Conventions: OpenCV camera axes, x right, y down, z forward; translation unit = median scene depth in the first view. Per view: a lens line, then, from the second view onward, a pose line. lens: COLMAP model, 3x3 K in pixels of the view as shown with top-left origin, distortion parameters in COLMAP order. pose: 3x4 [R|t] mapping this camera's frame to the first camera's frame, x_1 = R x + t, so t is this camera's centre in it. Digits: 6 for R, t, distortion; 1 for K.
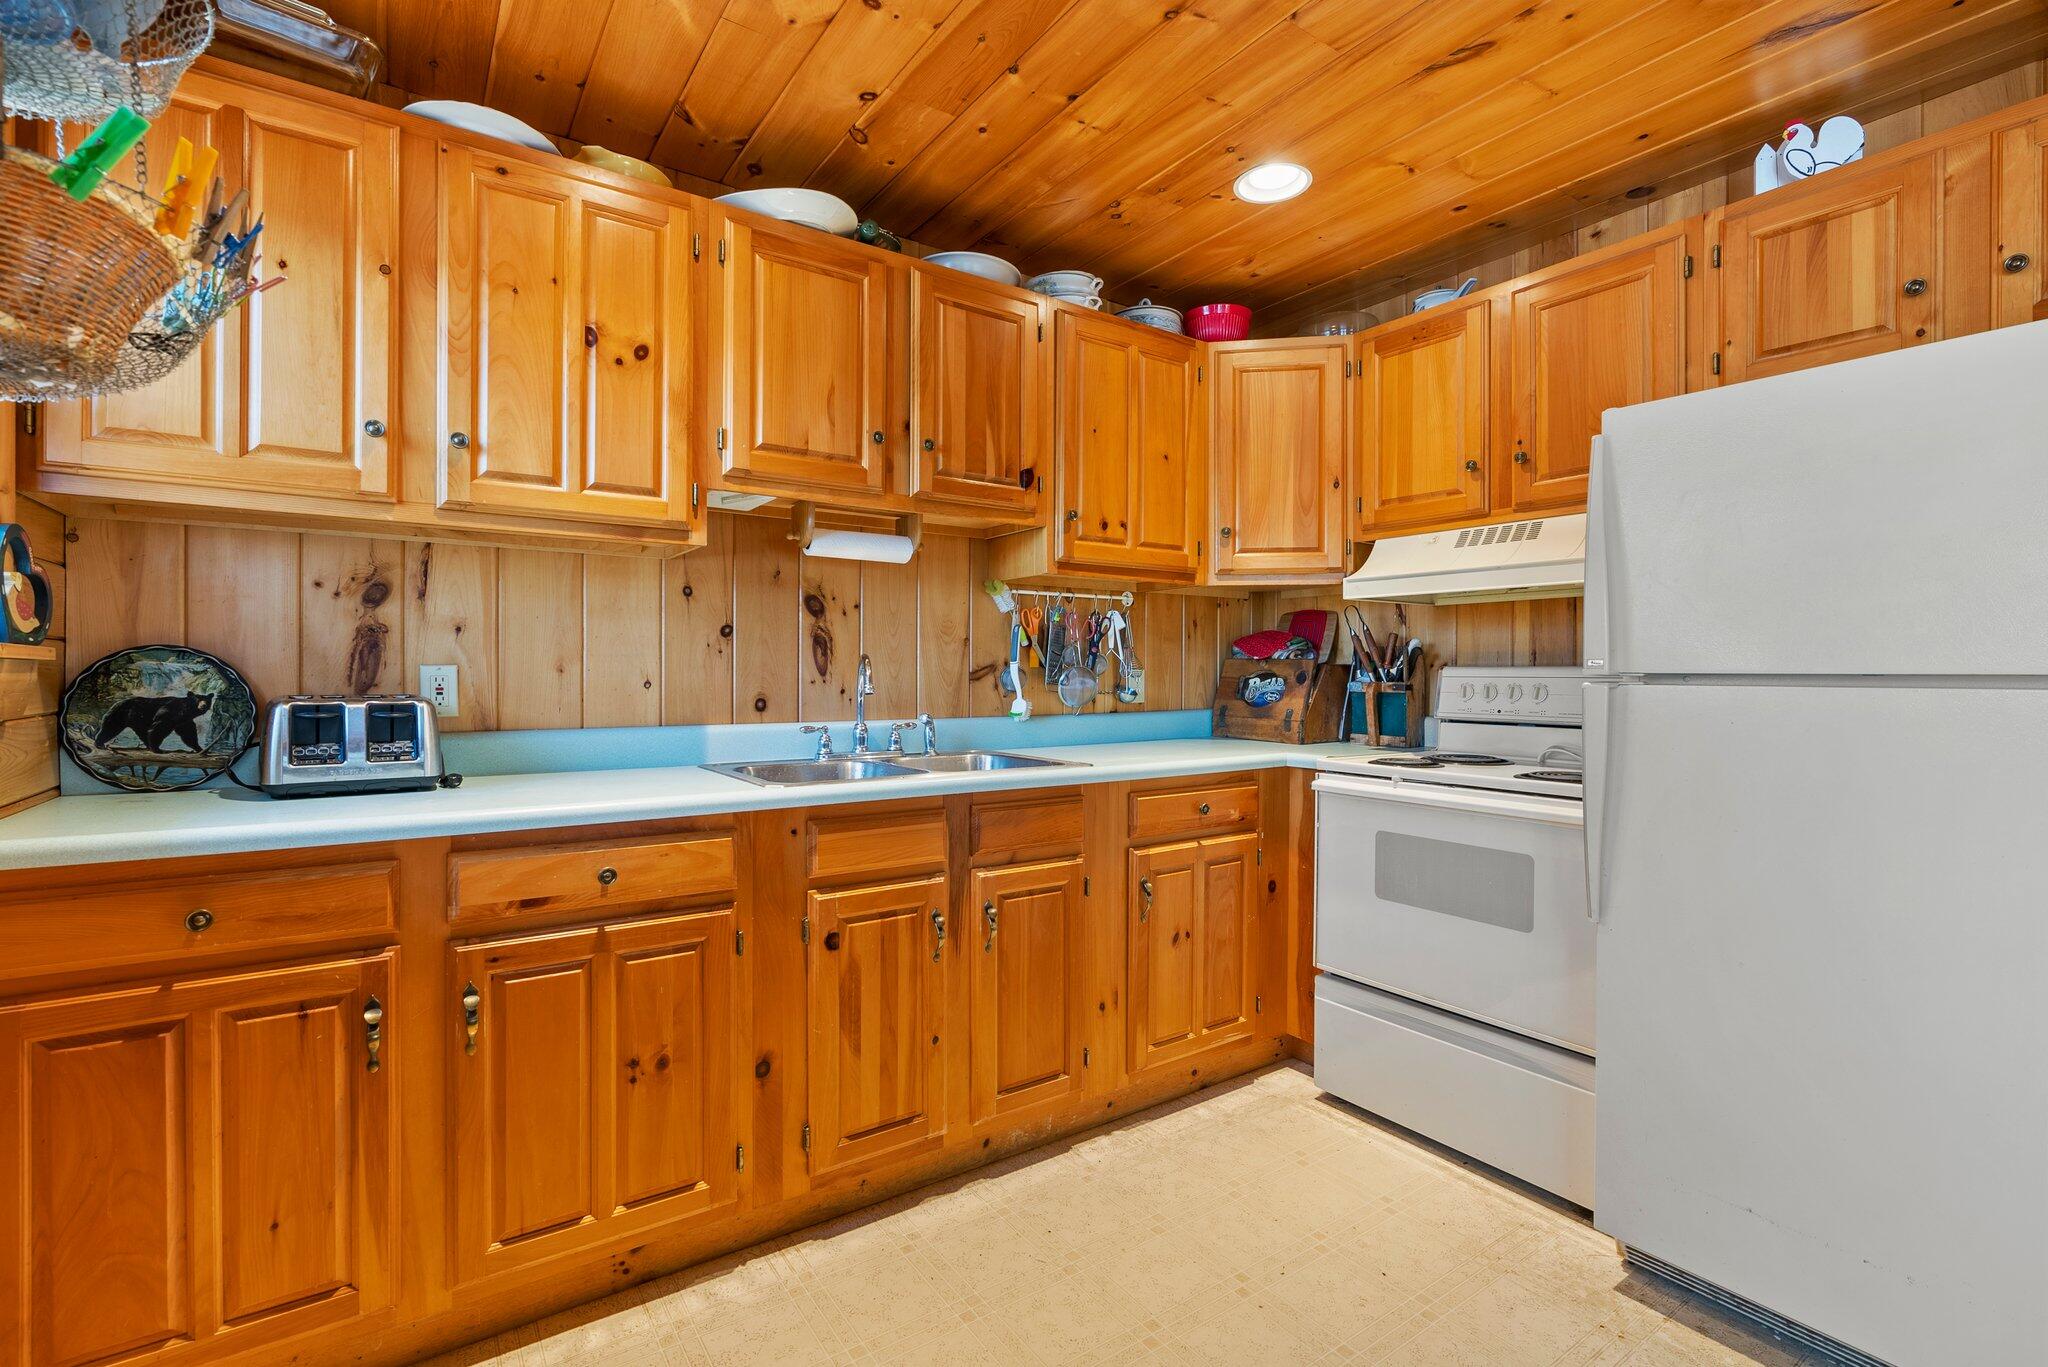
lens RADIAL K [[926.7, 0, 1028.4], [0, 926.7, 681.4], [0, 0, 1]] dist [-0.012572, 0.003877]
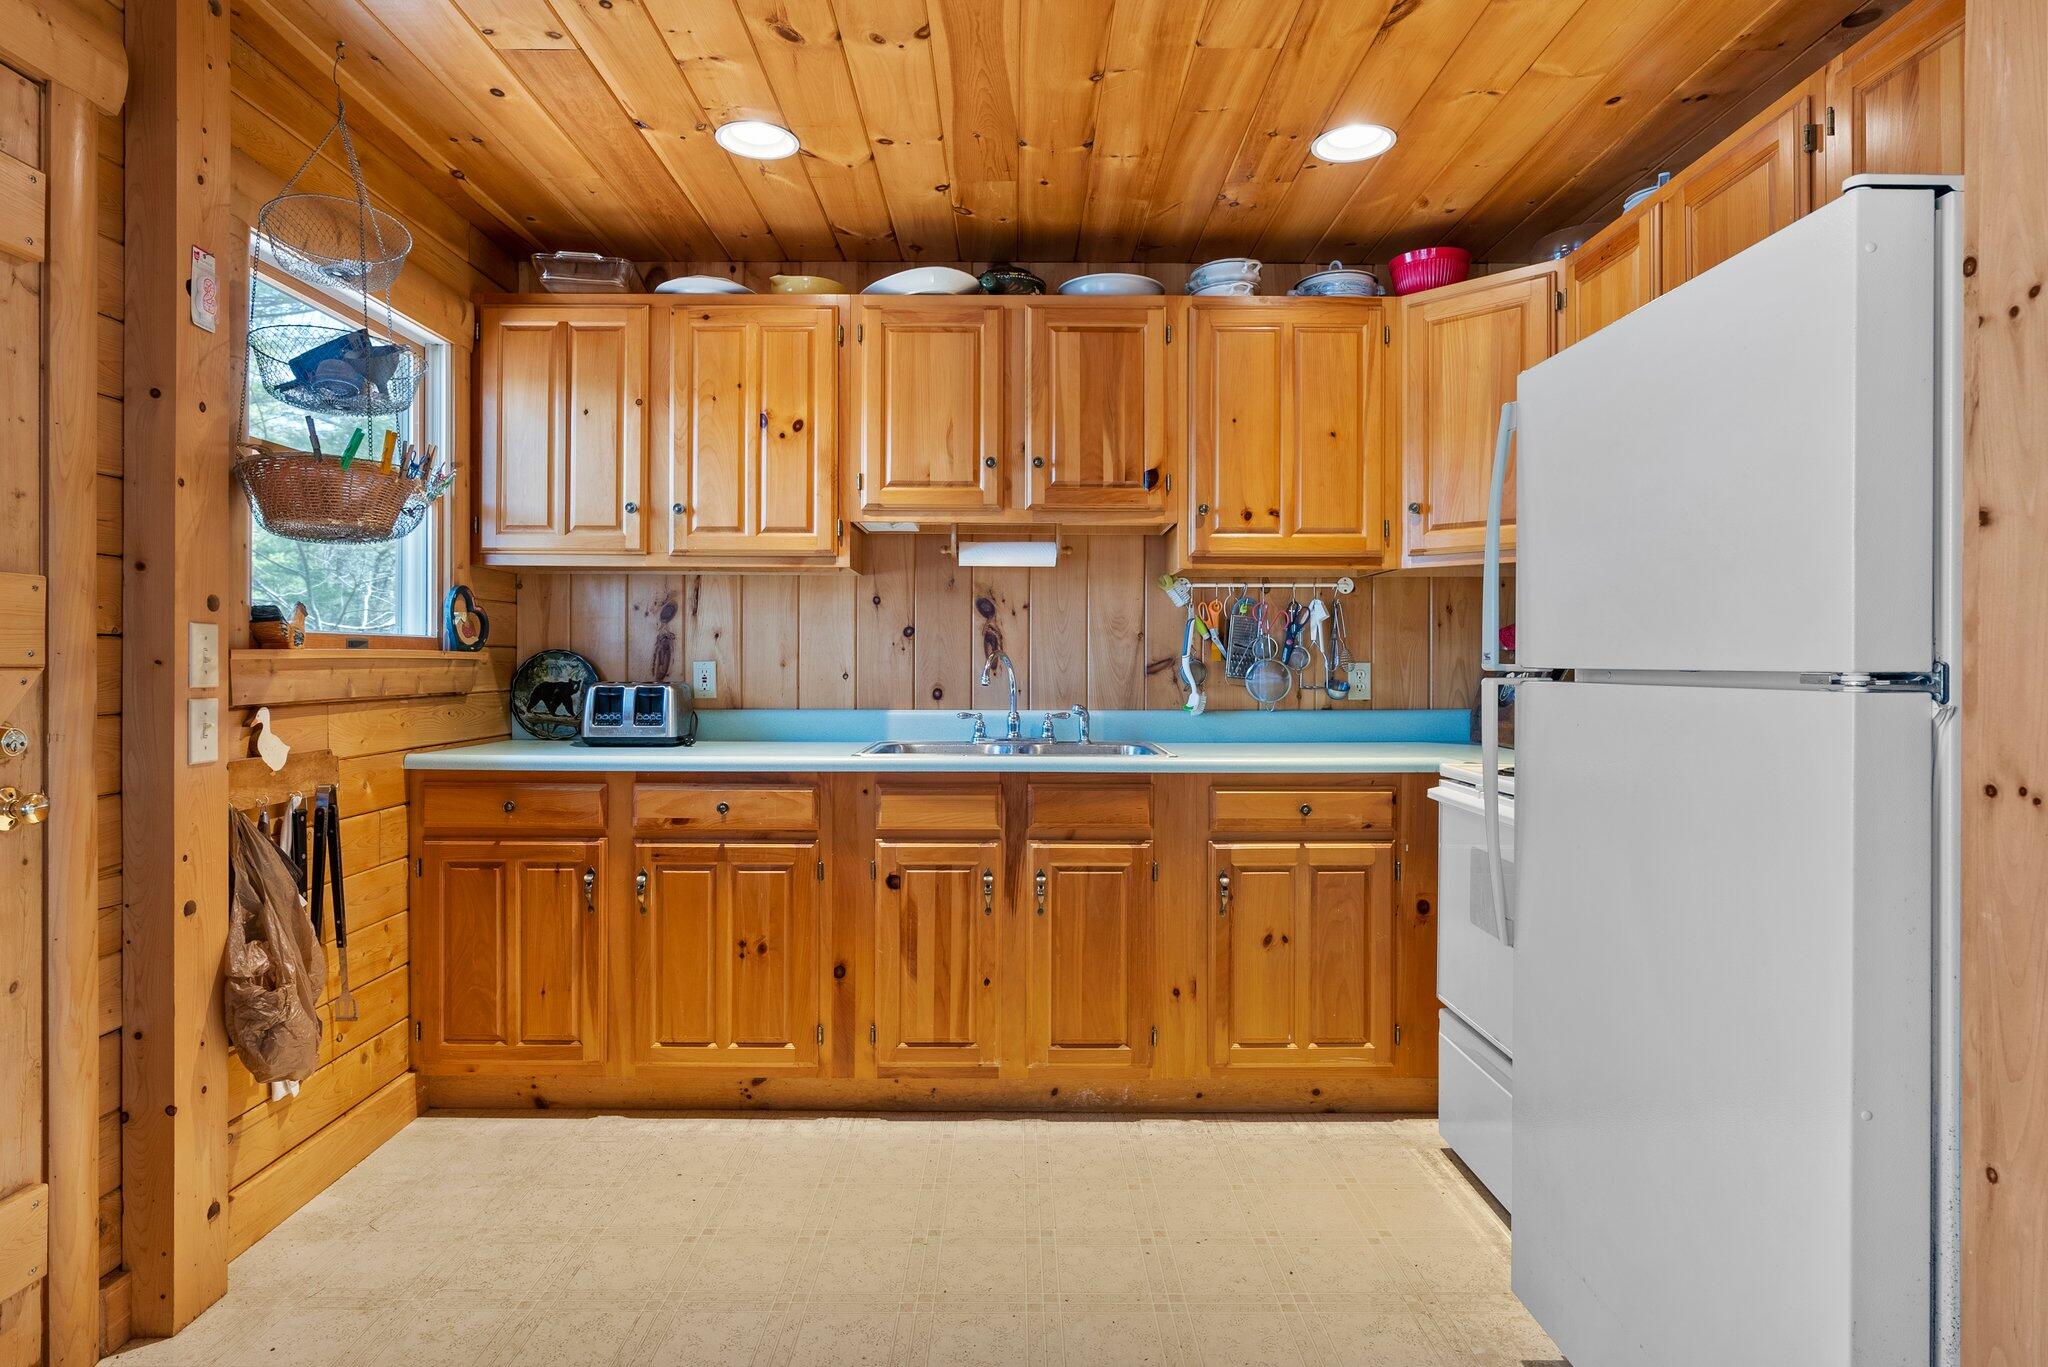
lens RADIAL K [[1134.6, 0, 1019.6], [0, 1134.6, 671.1], [0, 0, 1]] dist [-0.010450, 0.000640]
pose [[0.822738, 0.002267, -0.568416, 0.725827], [-0.004958, 0.999983, -0.003187, 0.000470], [0.568399, 0.005440, 0.822735, -0.149149]]
